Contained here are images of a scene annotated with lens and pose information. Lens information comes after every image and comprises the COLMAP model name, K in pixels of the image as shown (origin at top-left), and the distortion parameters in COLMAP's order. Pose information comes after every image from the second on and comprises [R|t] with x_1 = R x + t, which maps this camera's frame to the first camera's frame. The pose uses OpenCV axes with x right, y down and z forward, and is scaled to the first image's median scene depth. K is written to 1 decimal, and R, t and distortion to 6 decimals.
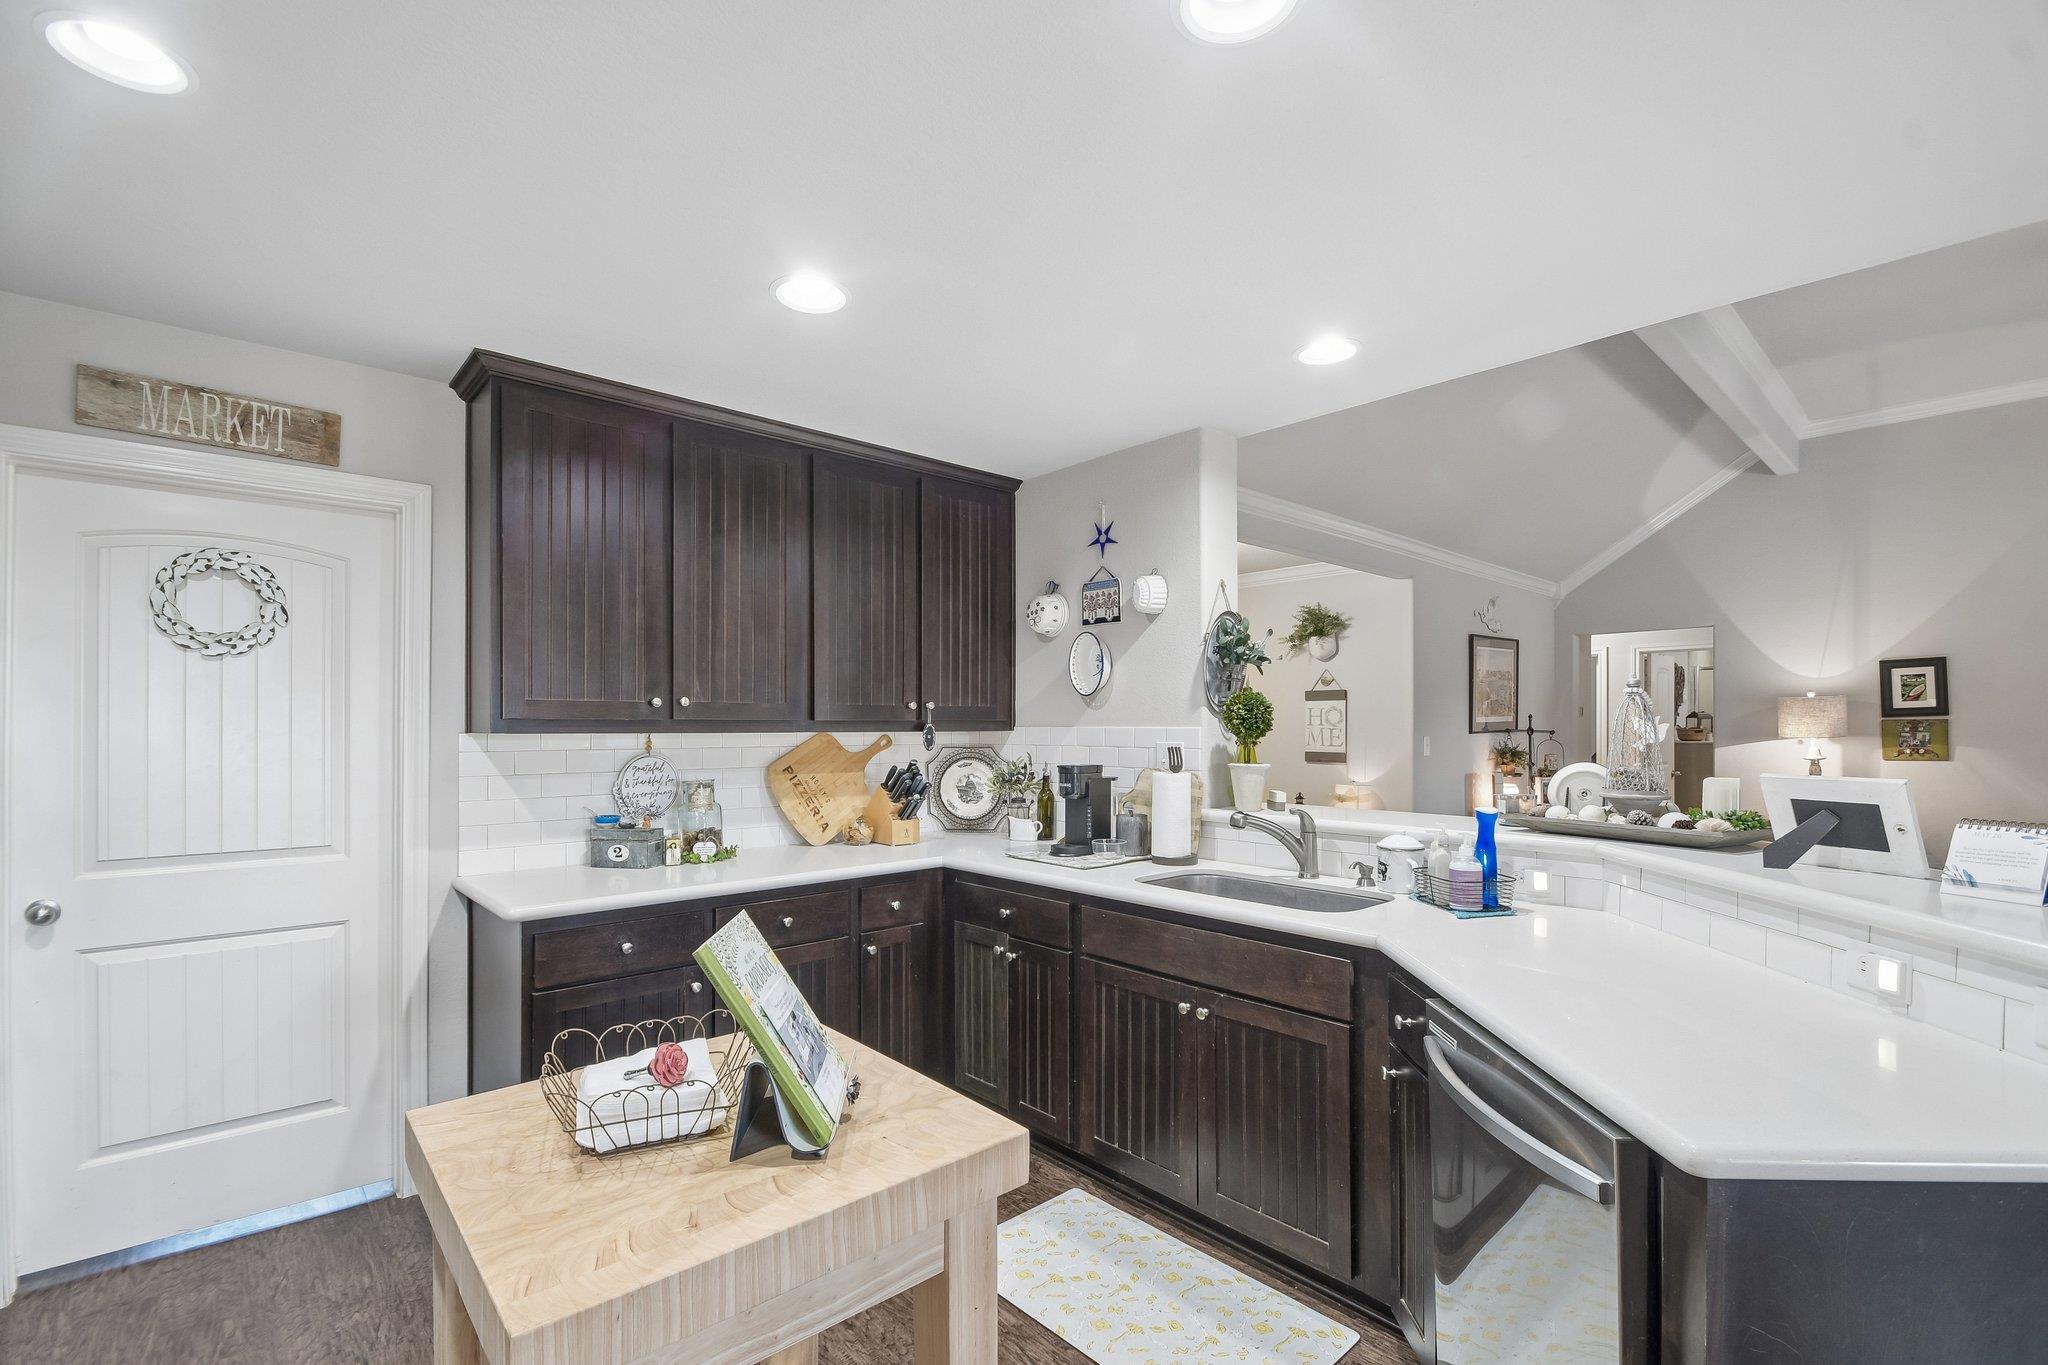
lens RADIAL K [[903.6, 0, 1017.5], [0, 903.6, 723.5], [0, 0, 1]] dist [0.003269, -0.010163]
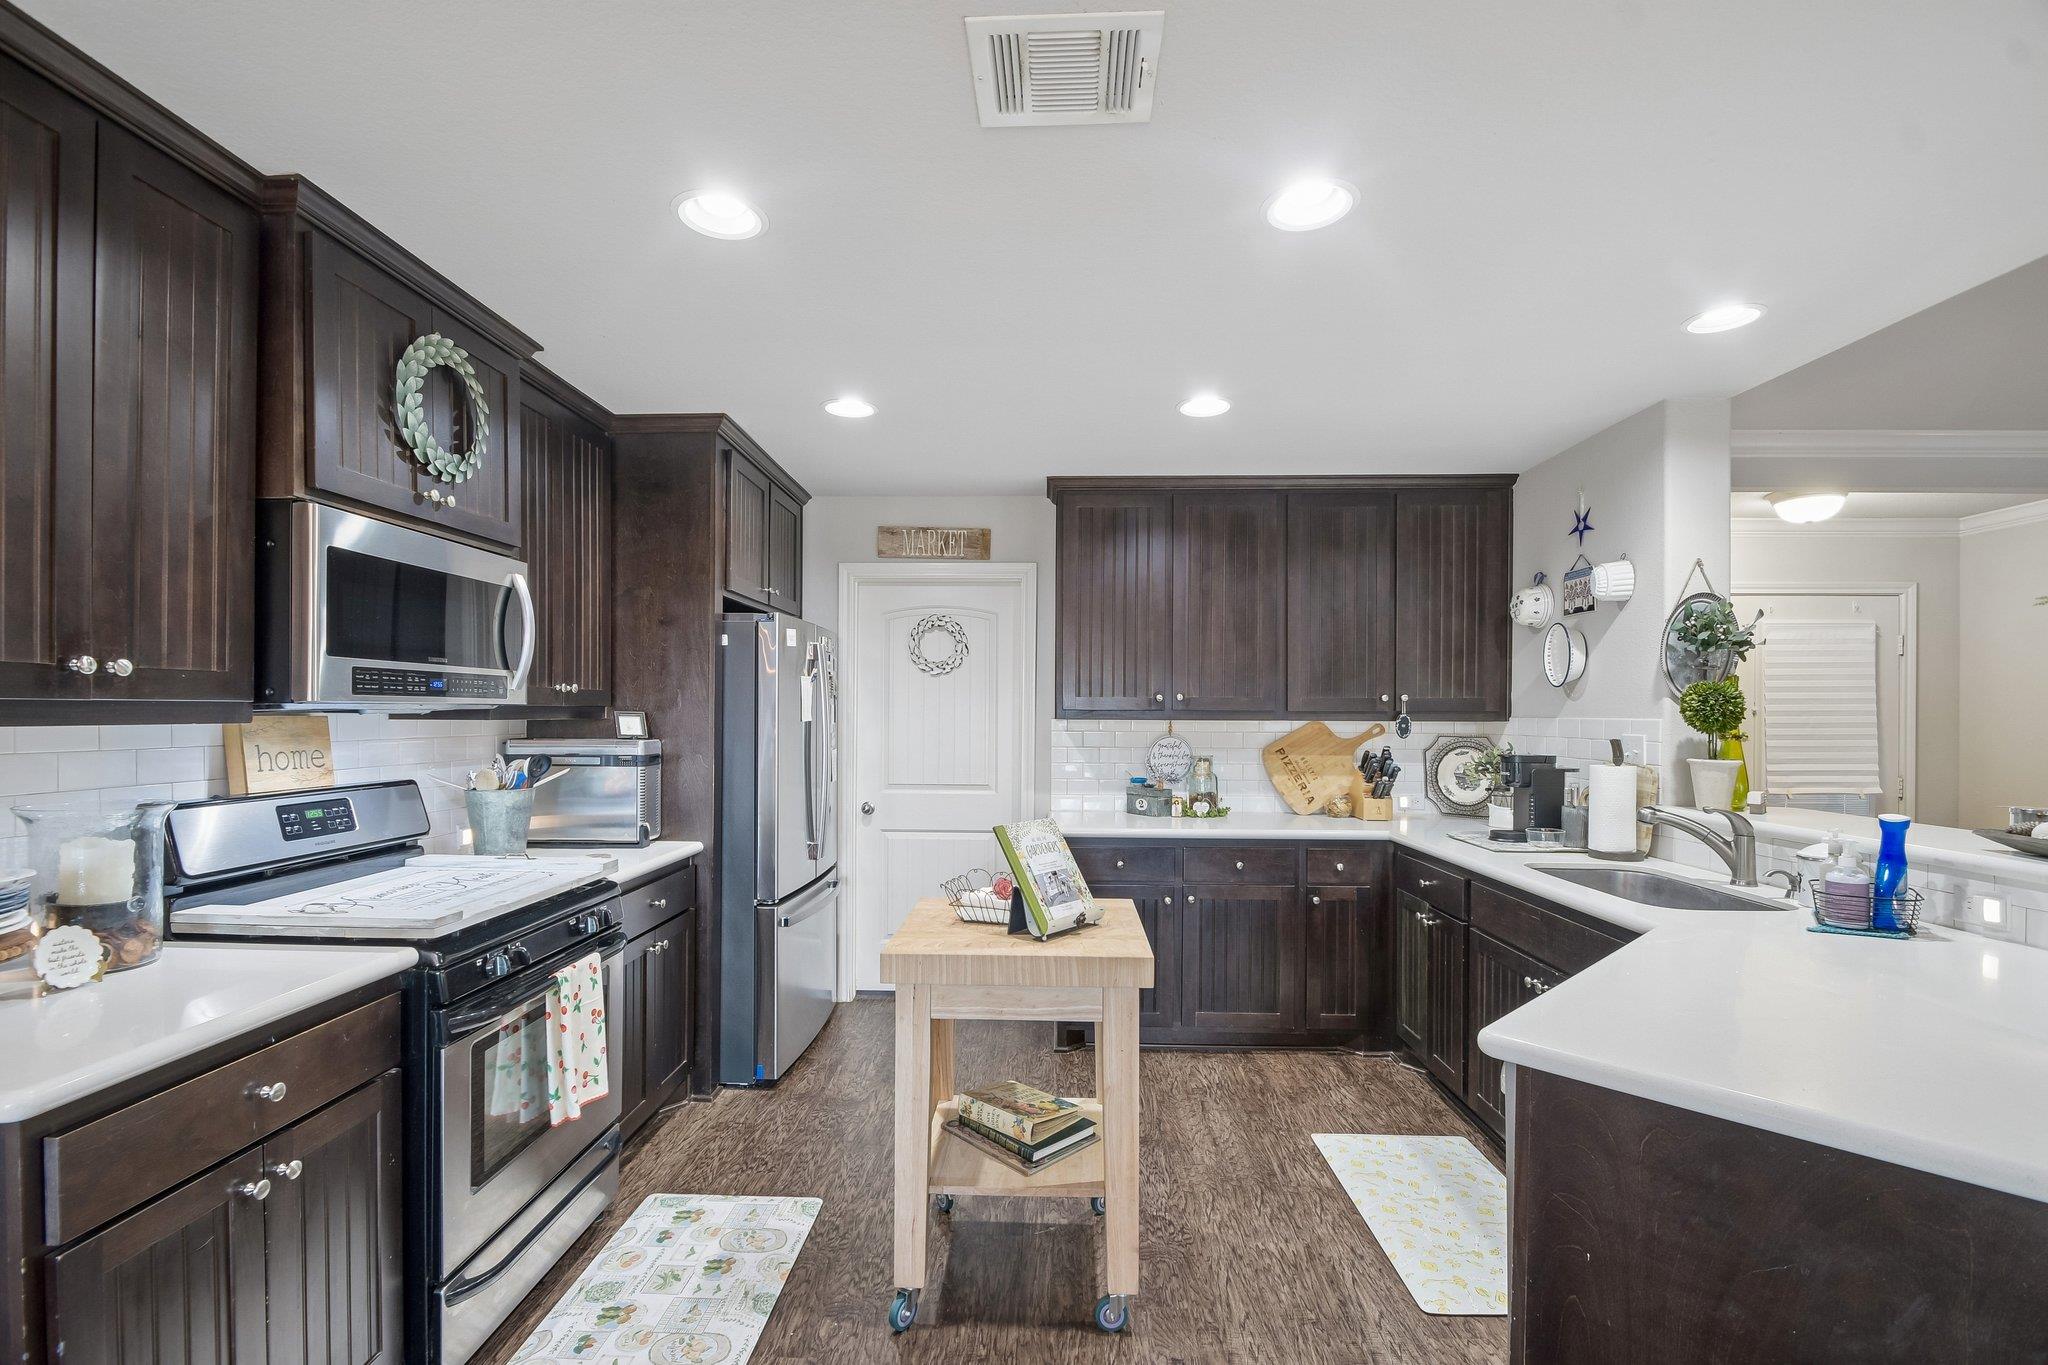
lens RADIAL K [[902.7, 0, 1018.0], [0, 902.7, 717.6], [0, 0, 1]] dist [0.005237, -0.011266]
pose [[0.719764, 0.007407, -0.694179, 0.374559], [-0.003718, 0.999970, 0.006814, -0.001602], [0.694209, -0.002324, 0.719770, -0.143395]]
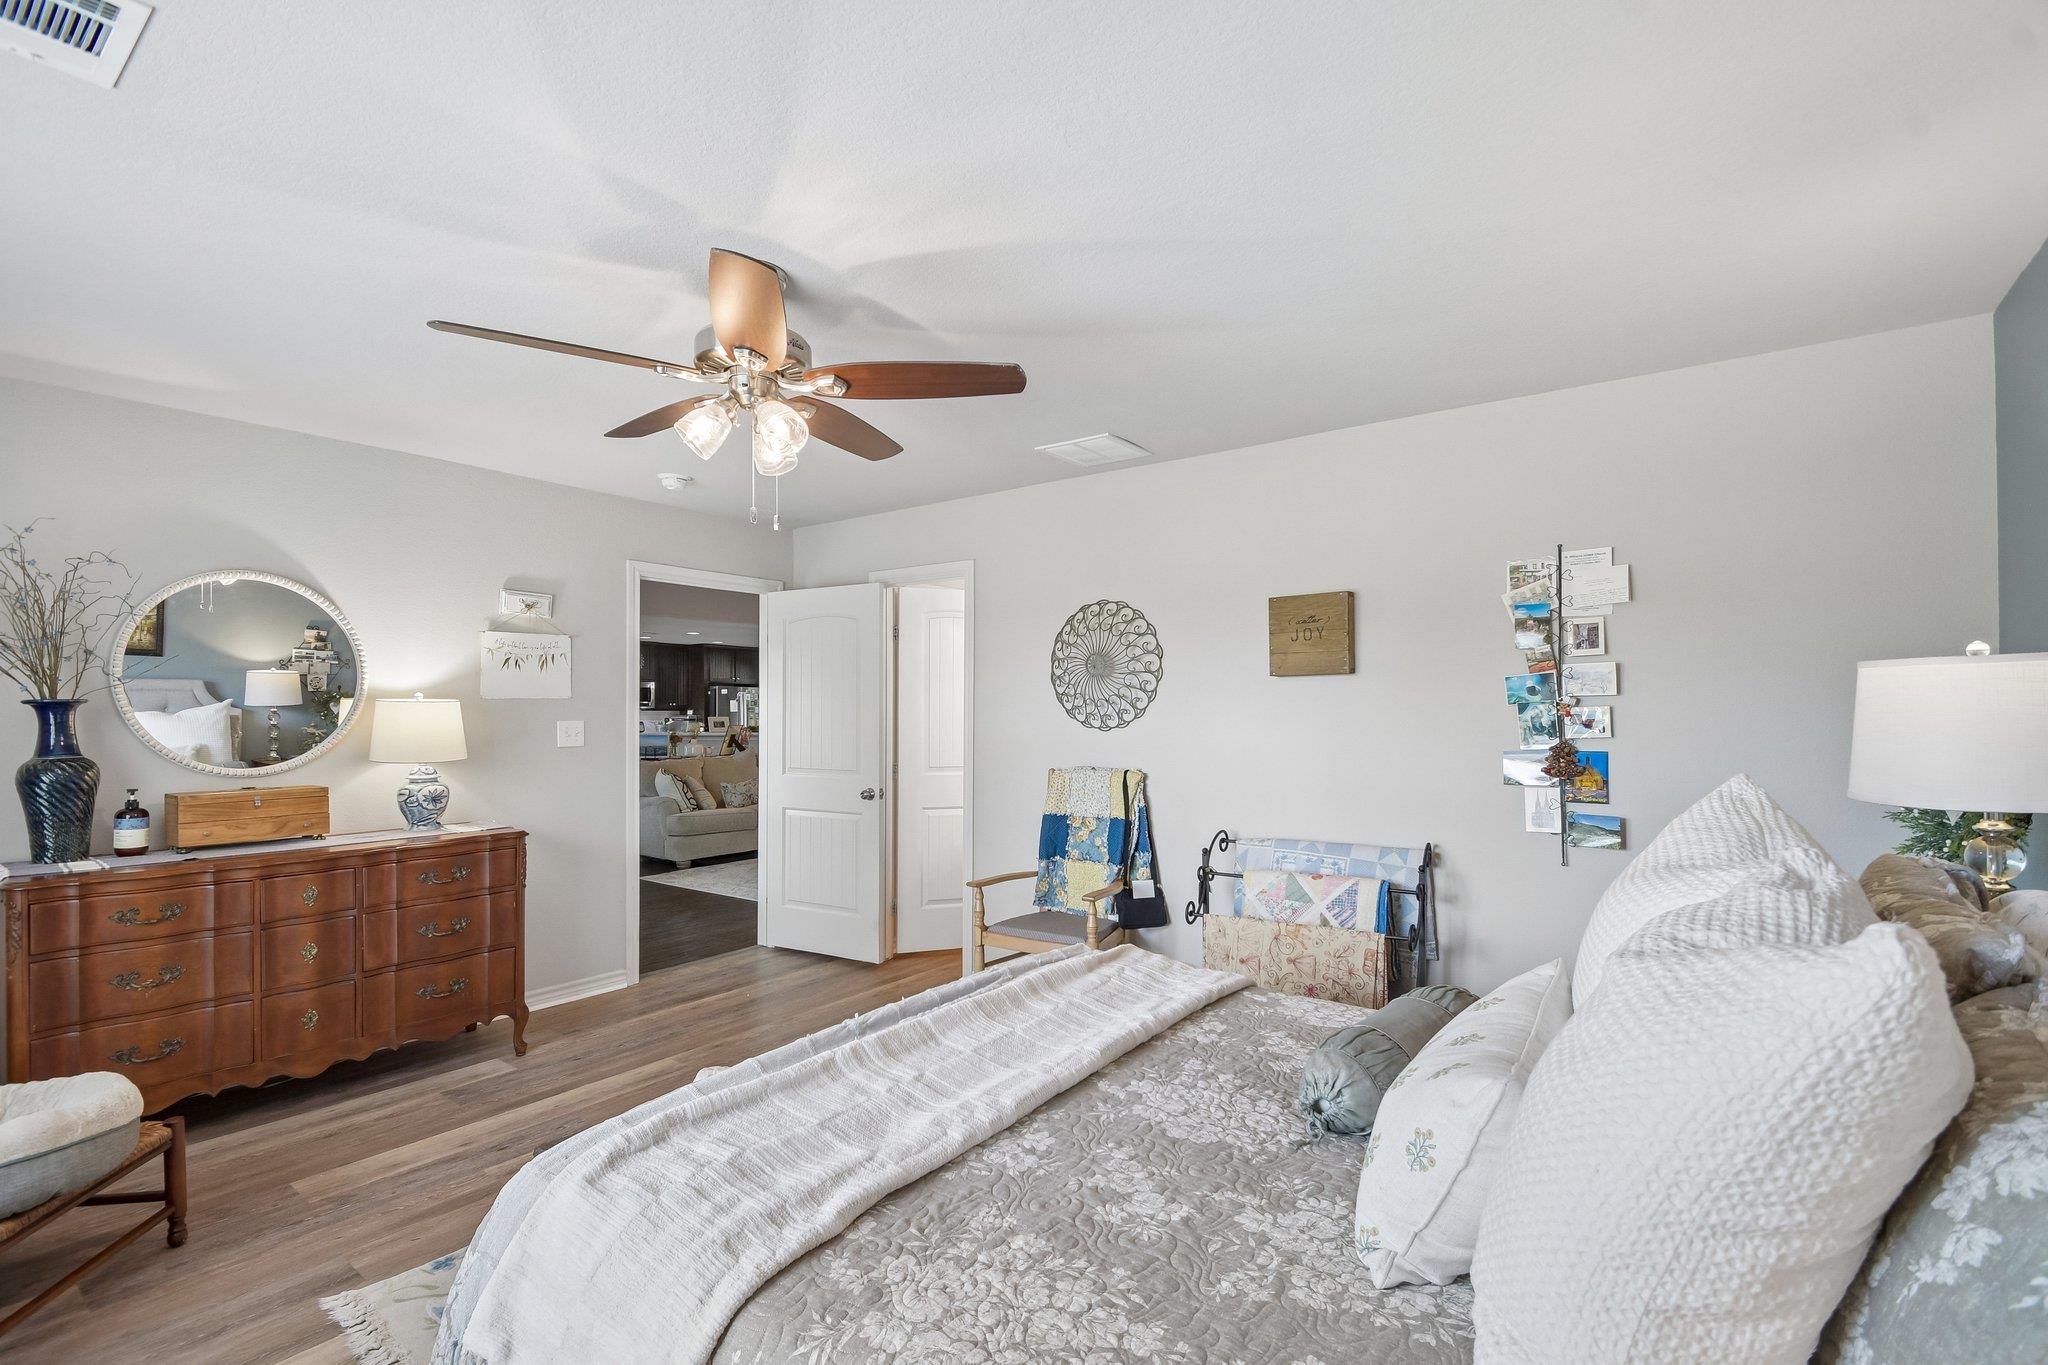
lens RADIAL K [[911.8, 0, 1021.9], [0, 911.8, 707.8], [0, 0, 1]] dist [-0.000955, -0.011969]
pose [[0.197999, -0.003441, -0.980196, 4.299680], [0.000004, 0.999994, -0.003509, 0.009845], [0.980202, 0.000691, 0.197997, 1.029813]]
